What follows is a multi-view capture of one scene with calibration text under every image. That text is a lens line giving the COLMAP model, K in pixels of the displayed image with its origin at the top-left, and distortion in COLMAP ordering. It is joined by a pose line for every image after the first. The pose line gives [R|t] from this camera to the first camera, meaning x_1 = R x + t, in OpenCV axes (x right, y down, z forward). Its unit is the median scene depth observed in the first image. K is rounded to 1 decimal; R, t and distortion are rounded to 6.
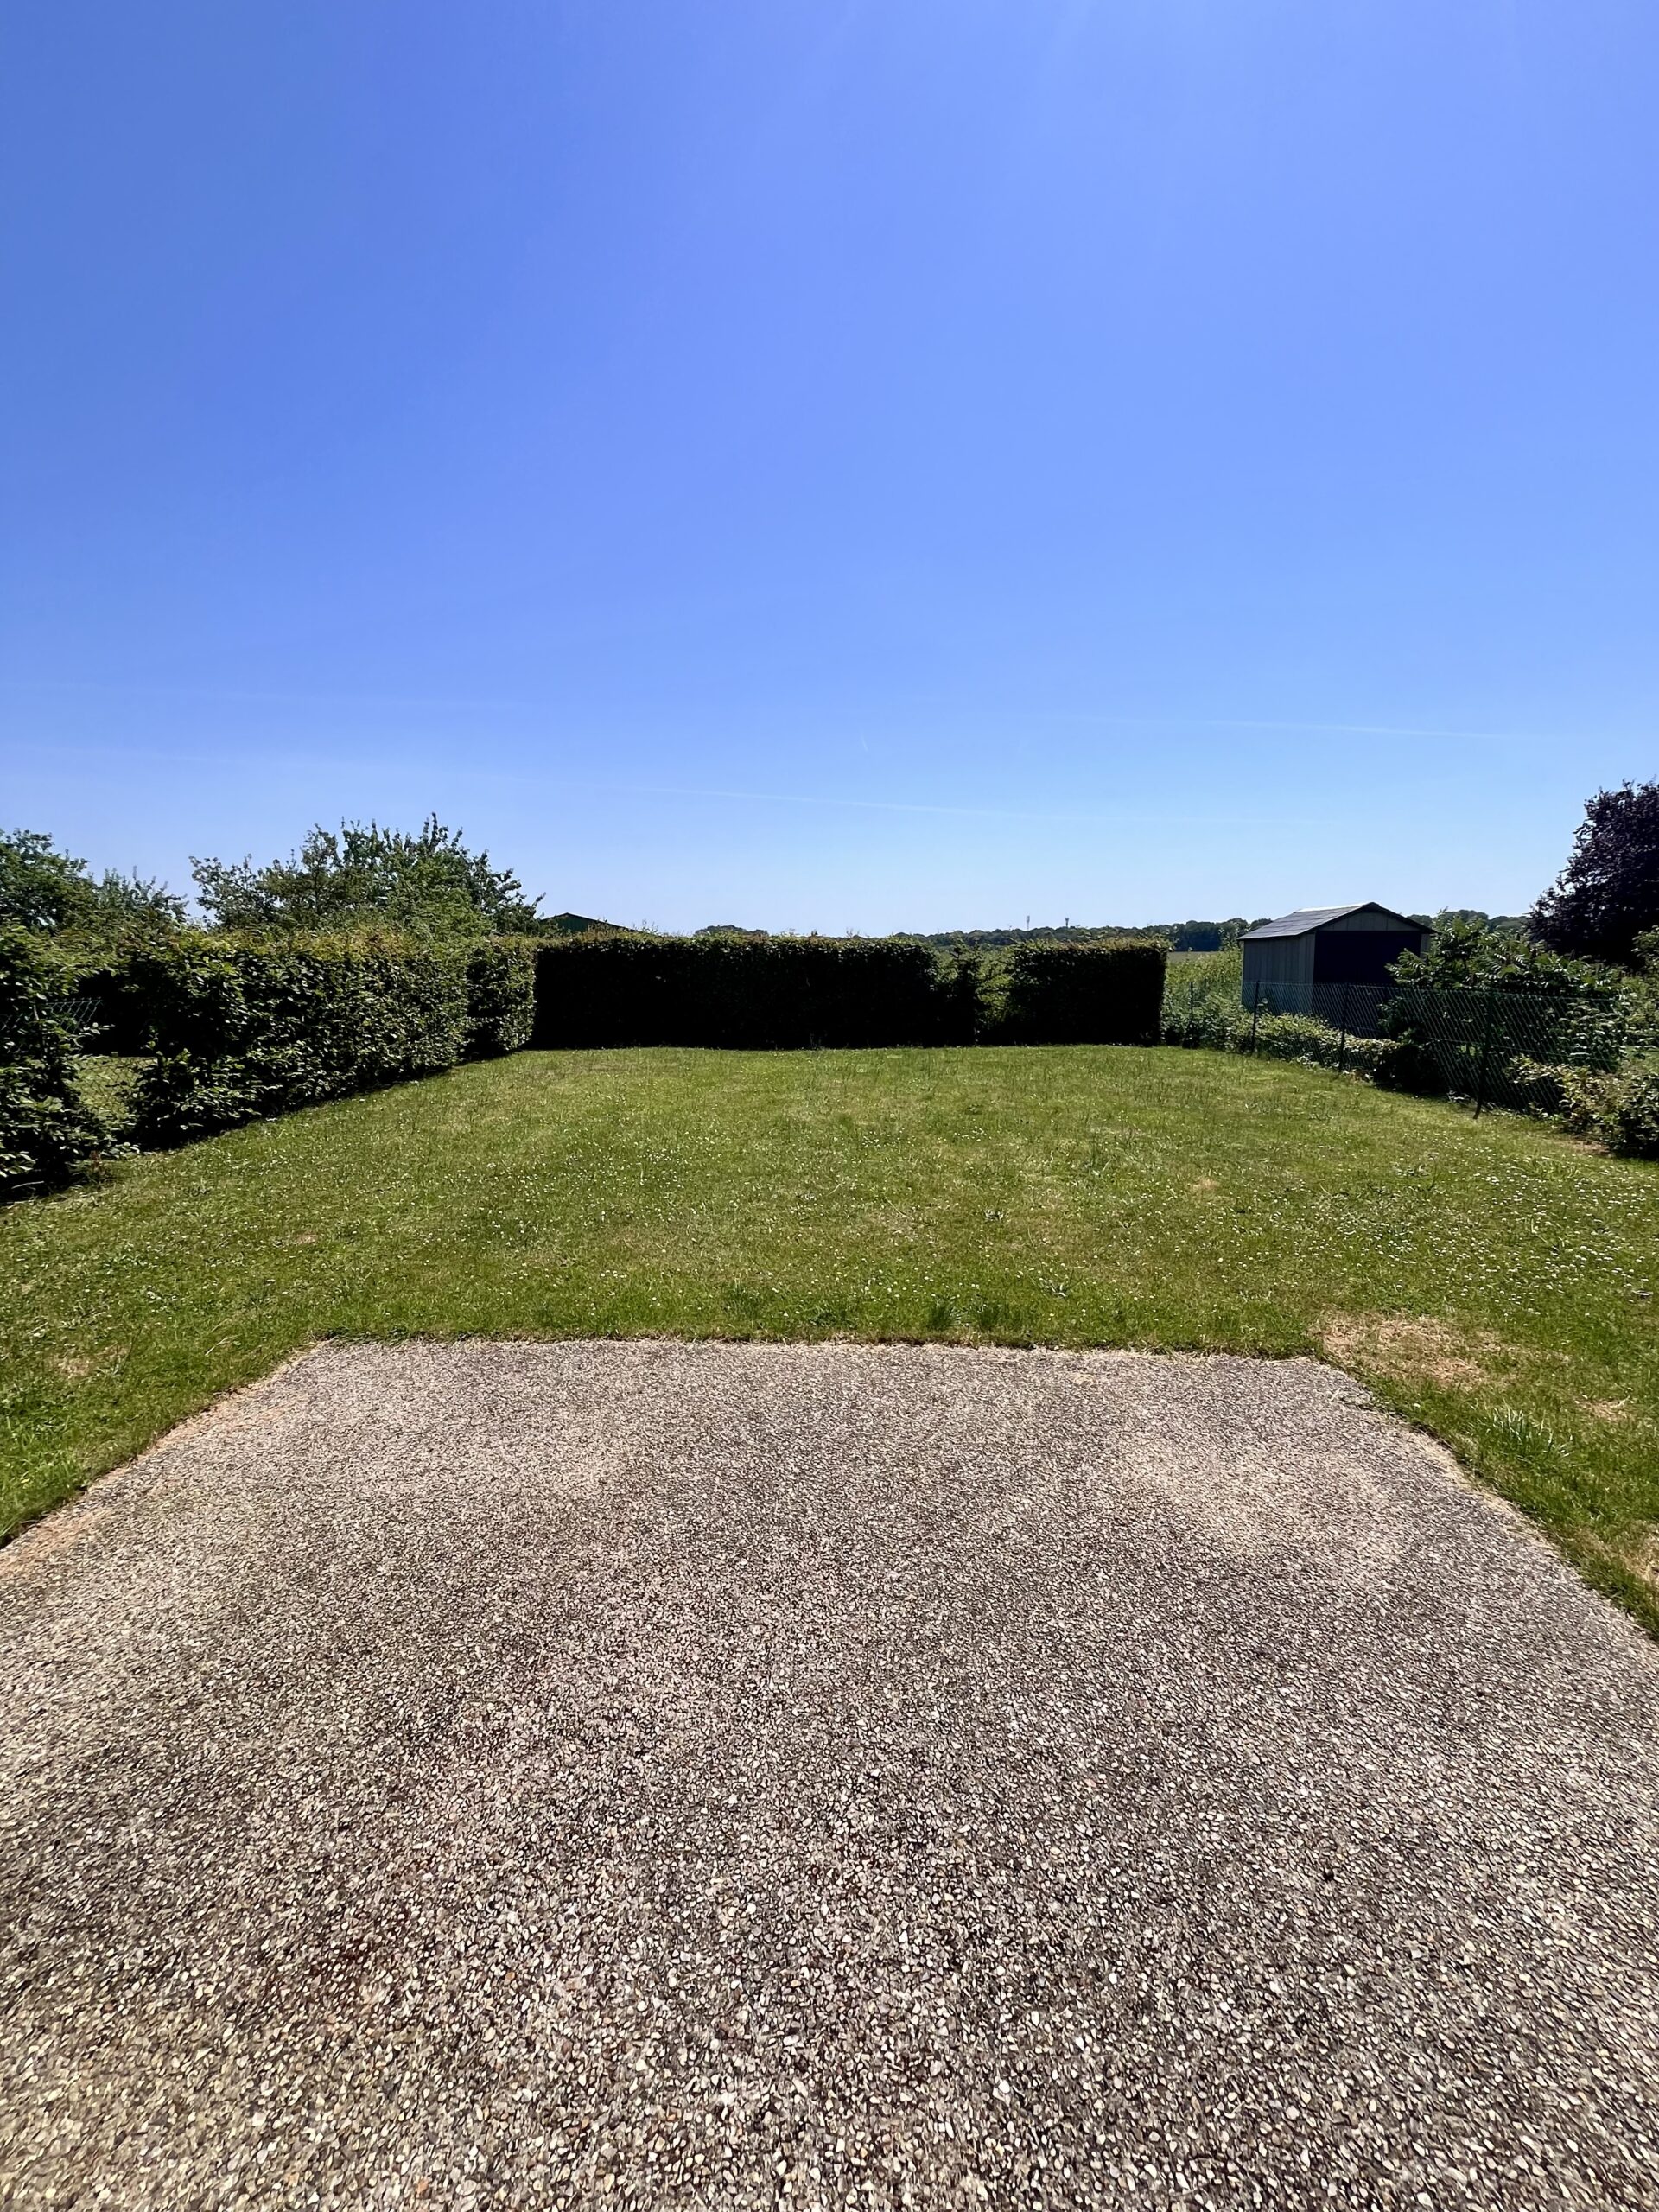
lens RADIAL K [[896.3, 0, 840.6], [0, 896.3, 1097.8], [0, 0, 1]] dist [0.002220, -0.000256]
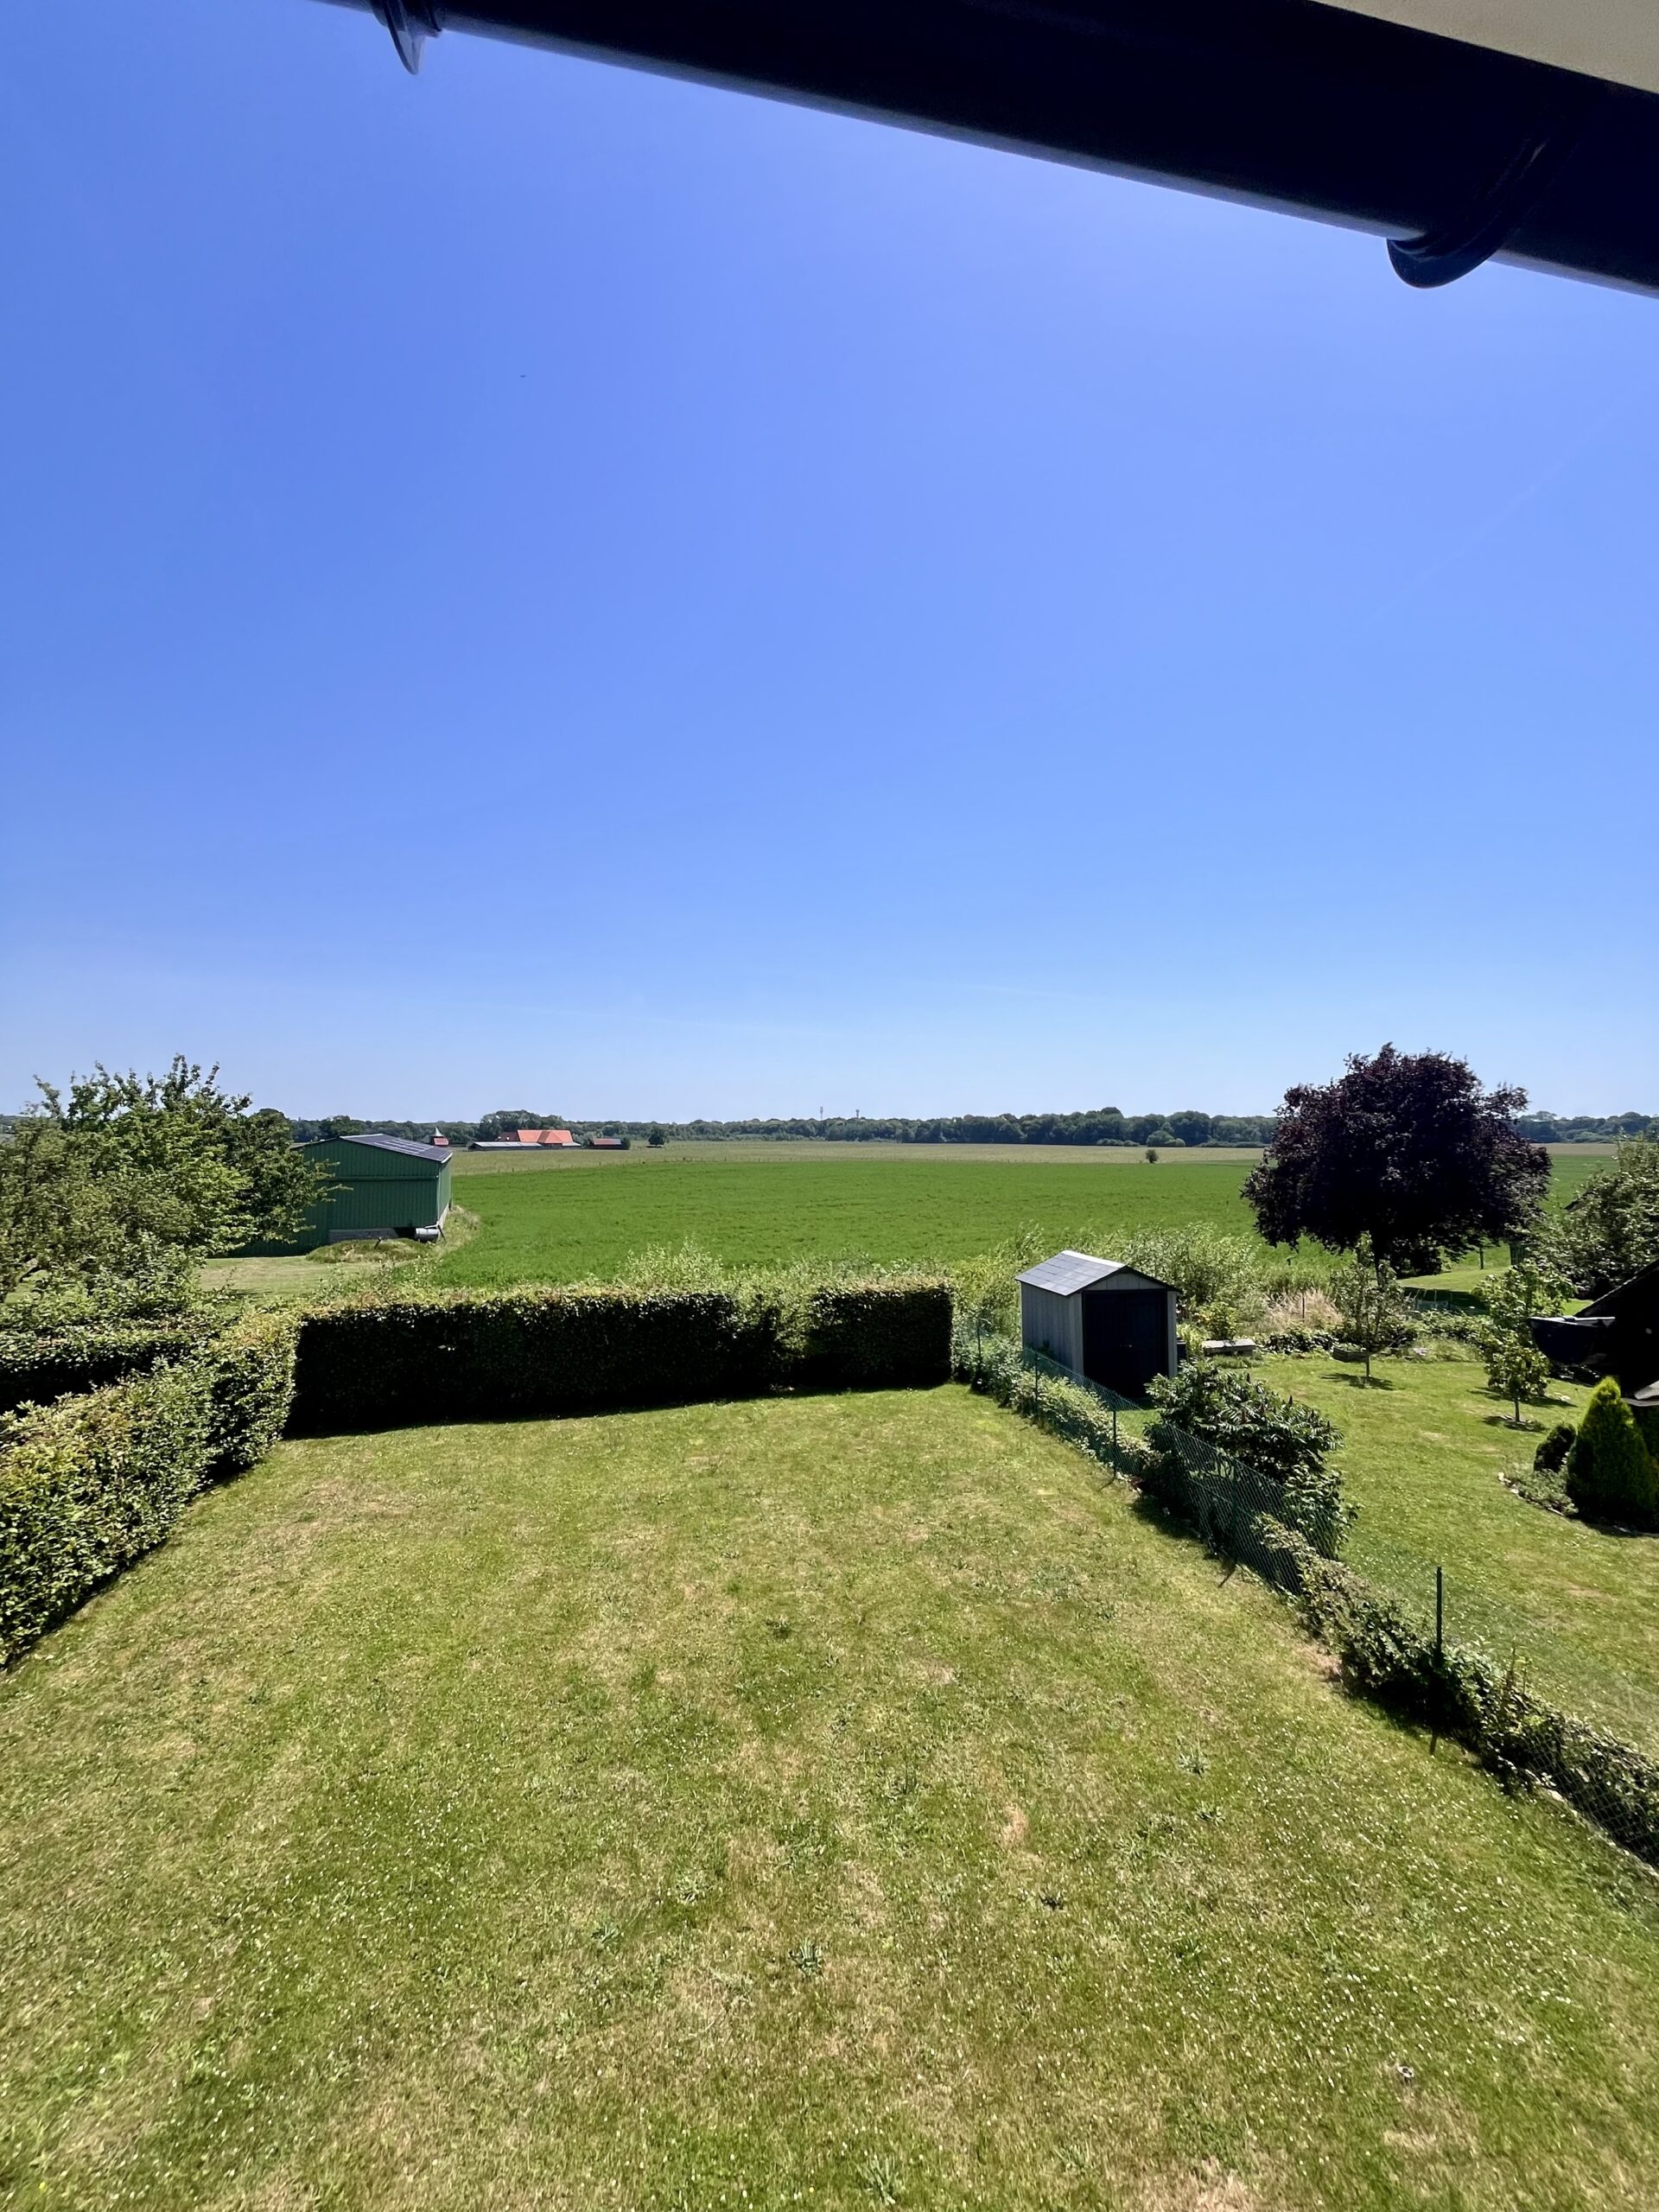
lens RADIAL K [[896.3, 0, 832.9], [0, 896.3, 1102.8], [0, 0, 1]] dist [0.002220, -0.000256]
pose [[0.976023, 0.032803, 0.215182, -0.013526], [0.003446, 0.986127, -0.165956, -0.213663], [-0.217640, 0.162718, 0.962370, -0.028398]]
